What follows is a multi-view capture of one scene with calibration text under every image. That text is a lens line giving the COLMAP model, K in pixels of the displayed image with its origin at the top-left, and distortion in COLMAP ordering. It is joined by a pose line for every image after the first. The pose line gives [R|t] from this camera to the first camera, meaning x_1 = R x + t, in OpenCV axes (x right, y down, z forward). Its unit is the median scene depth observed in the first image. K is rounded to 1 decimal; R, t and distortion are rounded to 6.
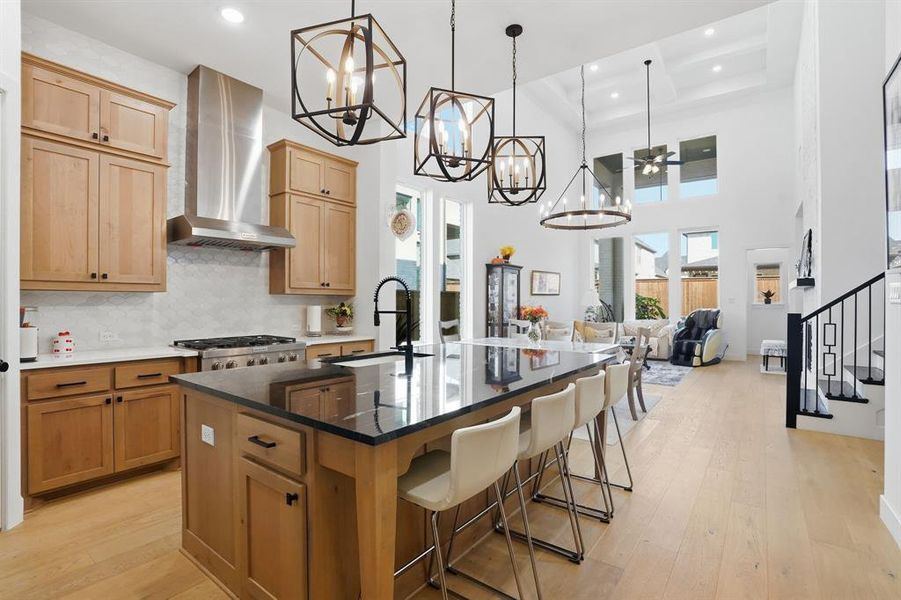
lens RADIAL K [[421.3, 0, 451.3], [0, 421.3, 303.5], [0, 0, 1]] dist [-0.036354, 0.005845]
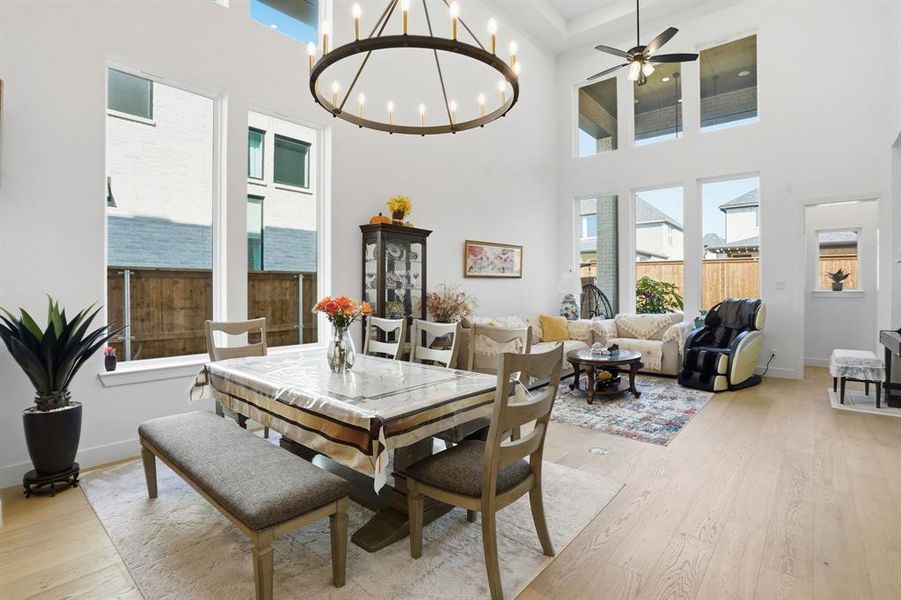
lens RADIAL K [[421.3, 0, 454.0], [0, 421.3, 295.8], [0, 0, 1]] dist [-0.036354, 0.005845]
pose [[0.997400, -0.000349, -0.072061, 0.227198], [0.000962, 0.999964, 0.008469, 0.003368], [0.072056, -0.008516, 0.997364, 0.339327]]
